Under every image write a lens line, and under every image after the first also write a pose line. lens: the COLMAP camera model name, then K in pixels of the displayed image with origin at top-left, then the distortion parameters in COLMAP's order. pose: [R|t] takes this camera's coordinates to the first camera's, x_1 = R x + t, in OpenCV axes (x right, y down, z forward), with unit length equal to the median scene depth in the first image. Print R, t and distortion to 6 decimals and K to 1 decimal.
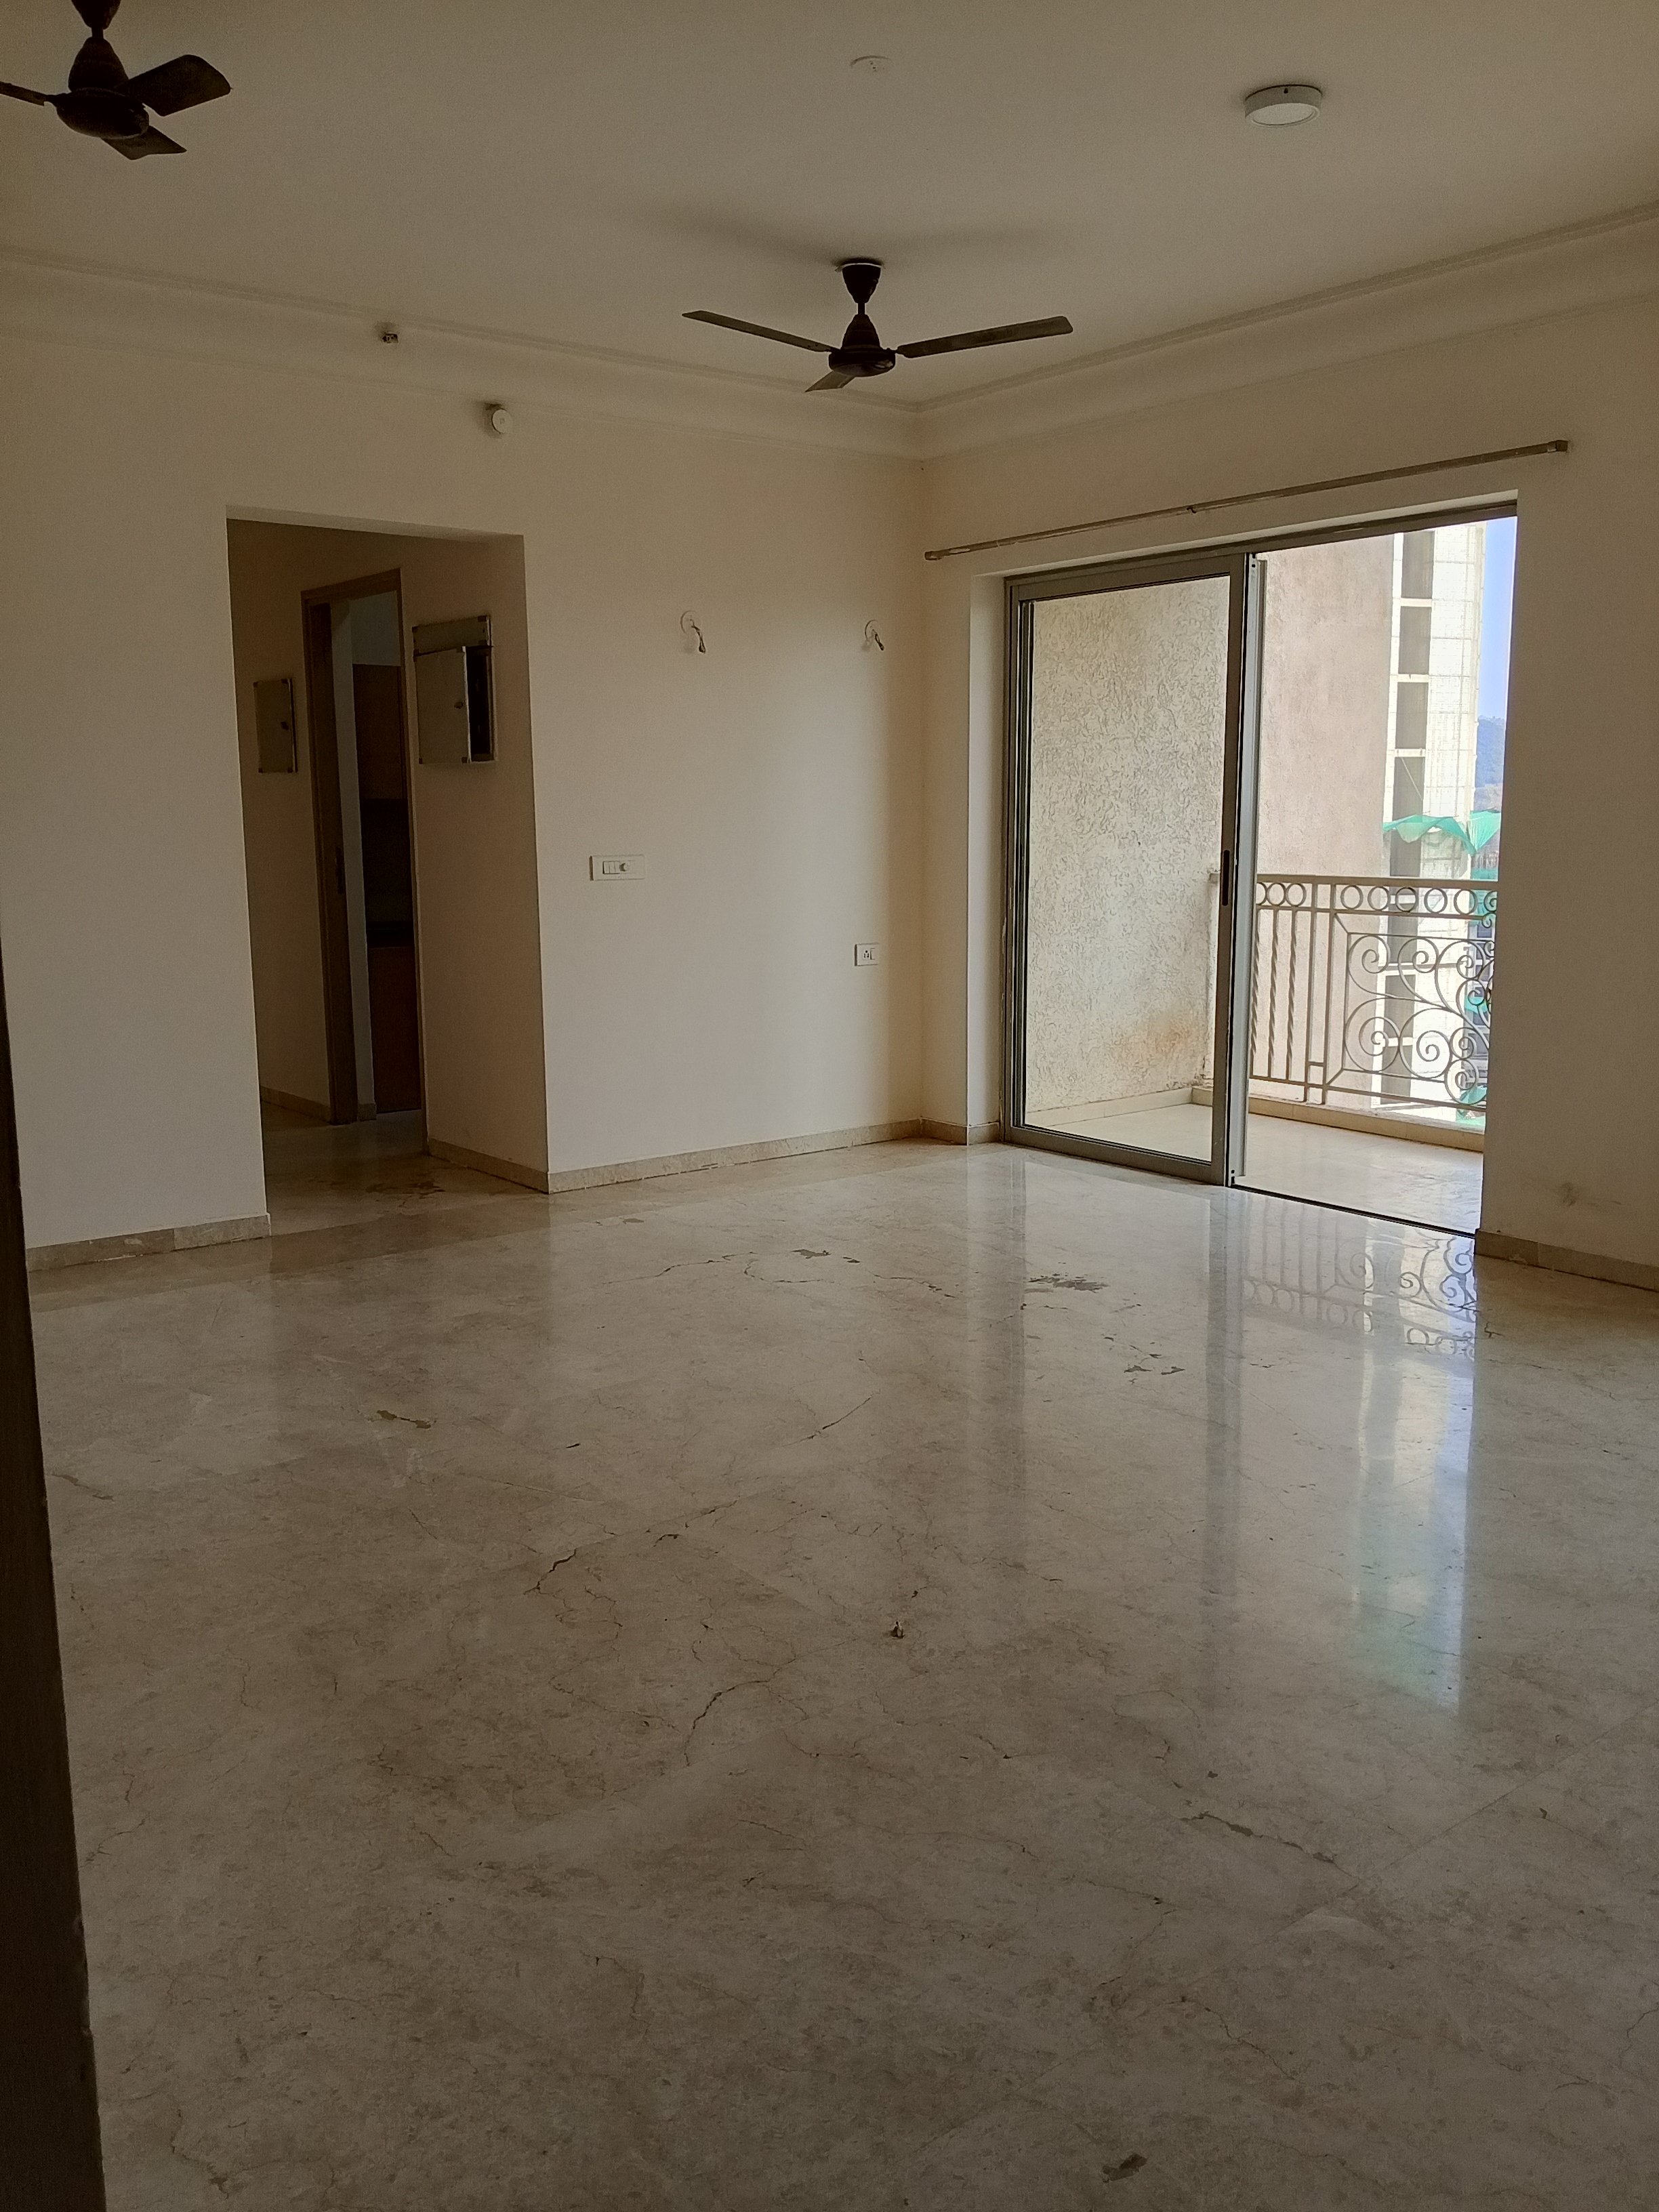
lens RADIAL K [[1818.7, 0, 826.0], [0, 1818.7, 1095.4], [0, 0, 1]] dist [0.040597, -0.085643]
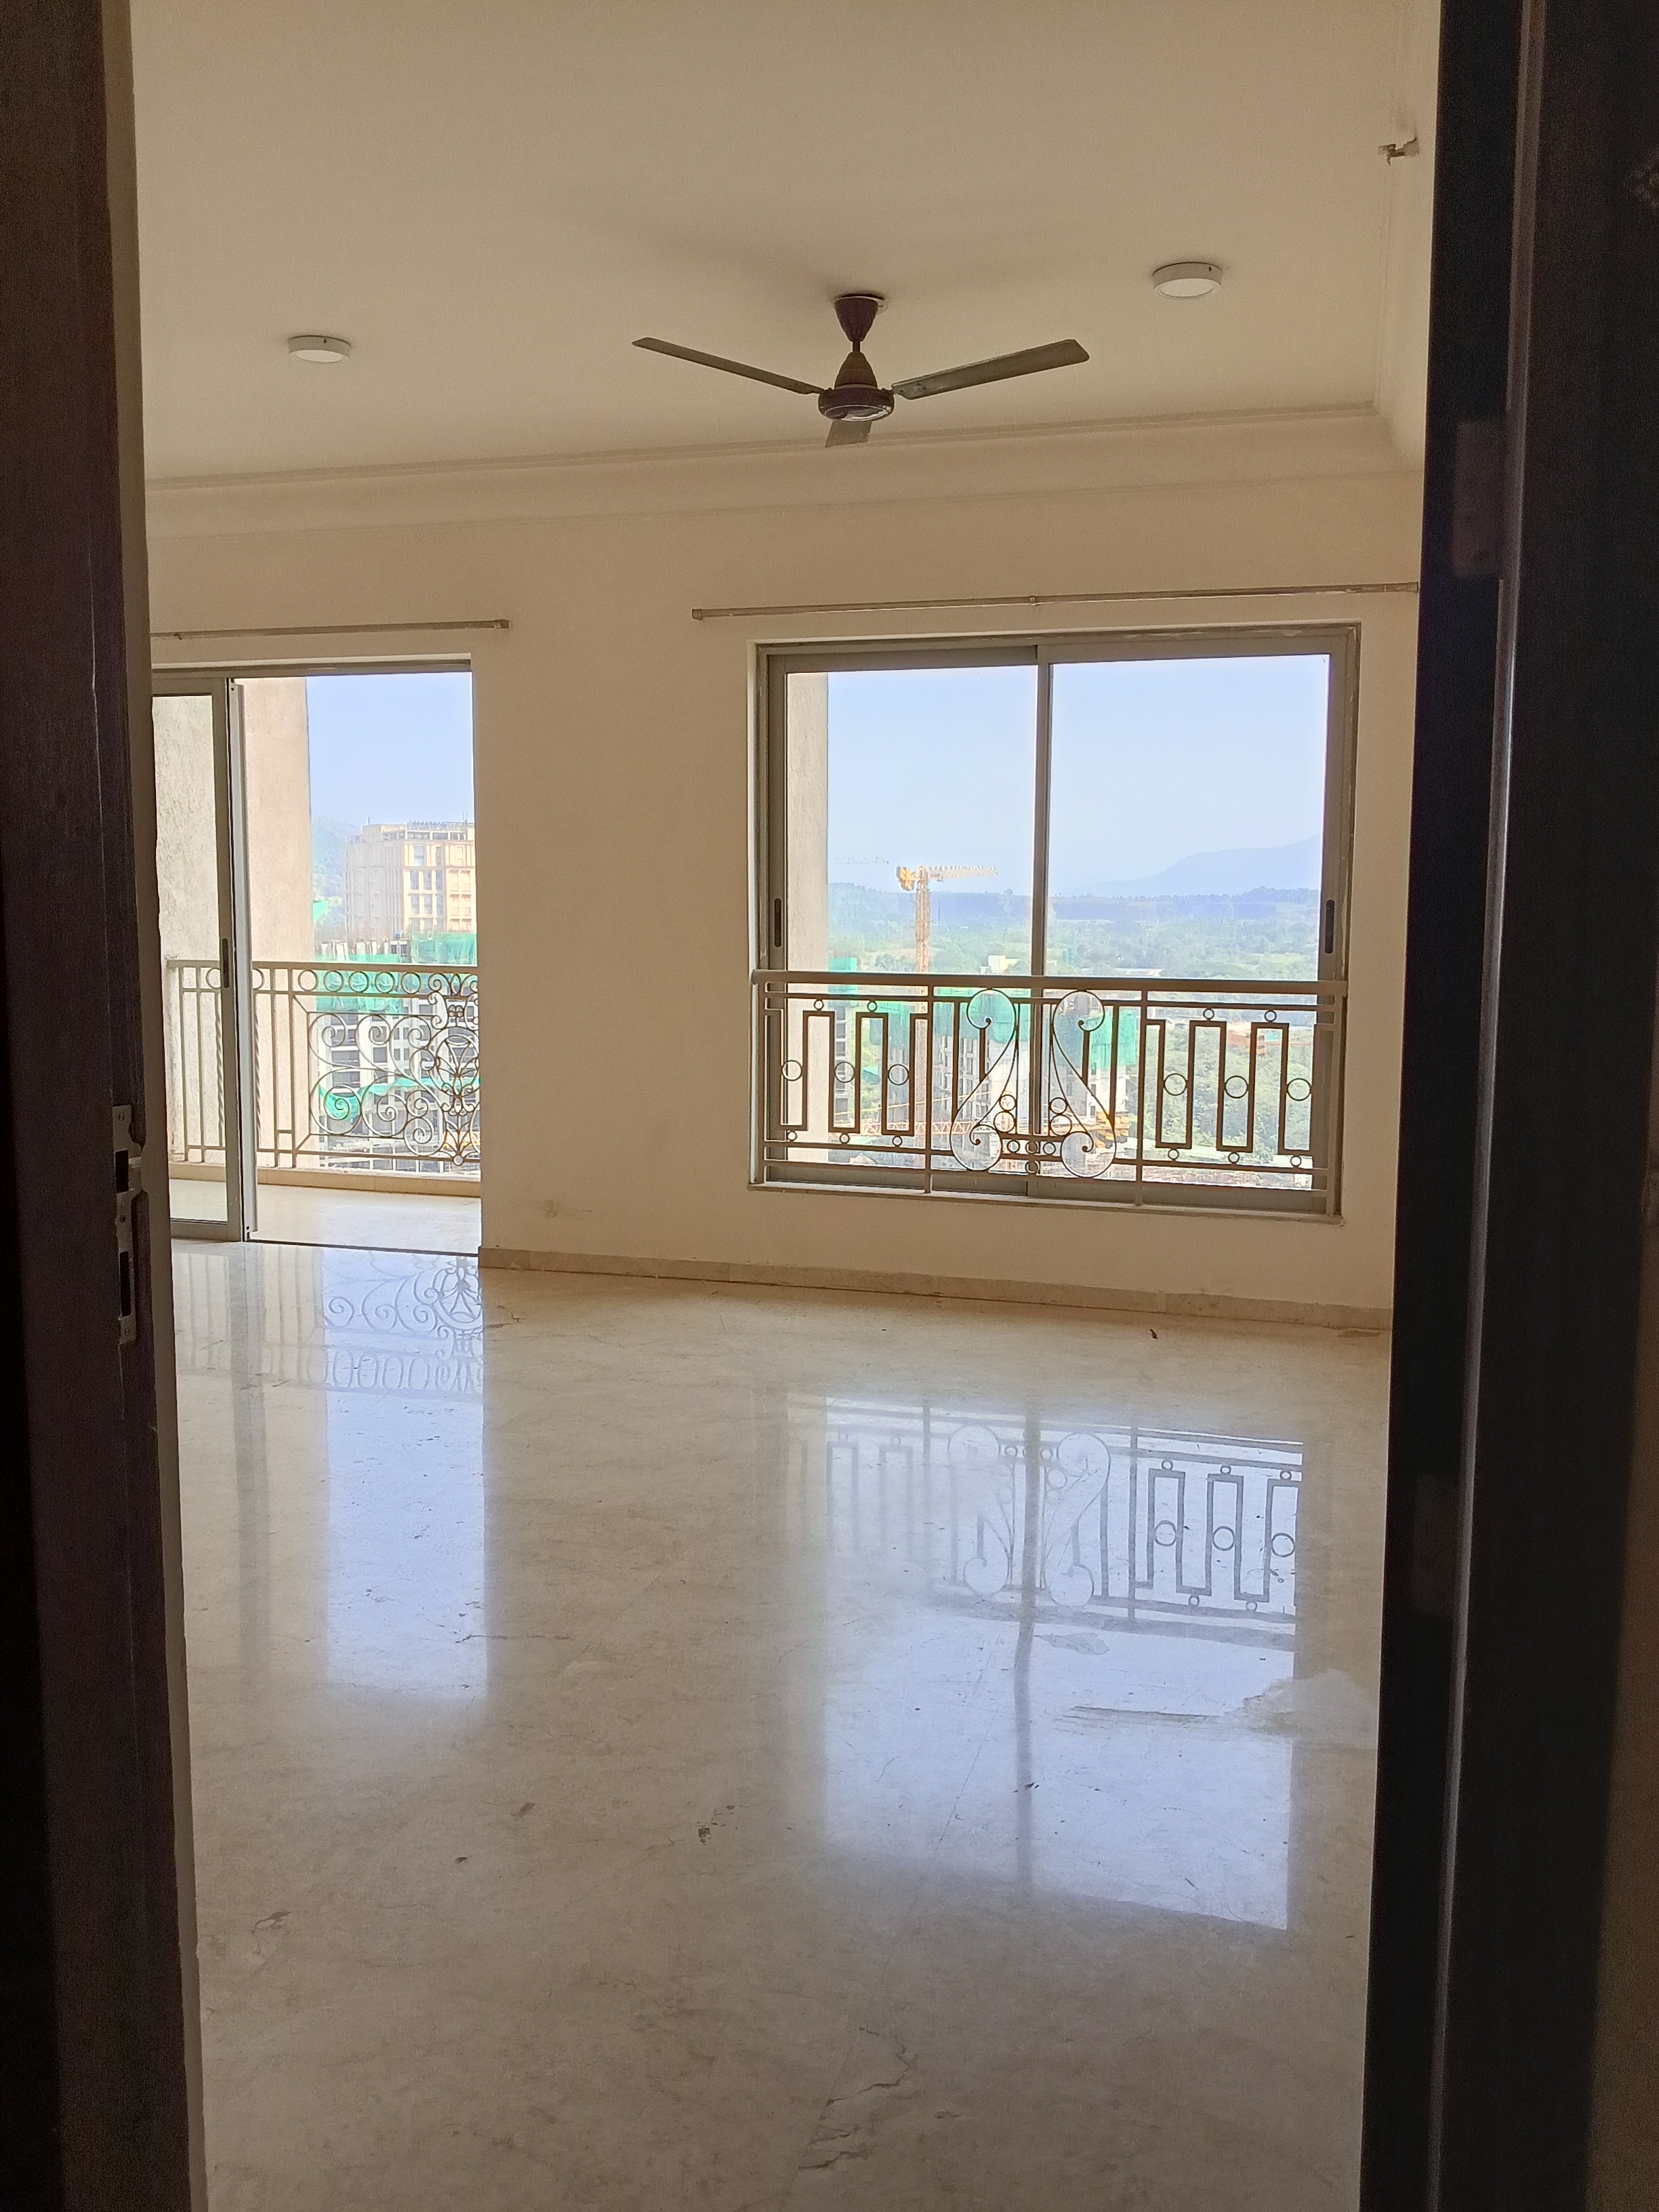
lens RADIAL K [[1818.7, 0, 826.0], [0, 1818.7, 1095.4], [0, 0, 1]] dist [0.040597, -0.085643]
pose [[0.813527, -0.056201, 0.578805, -0.126422], [0.083650, 0.996277, -0.020836, 0.013985], [-0.575479, 0.065367, 0.815200, -0.109770]]
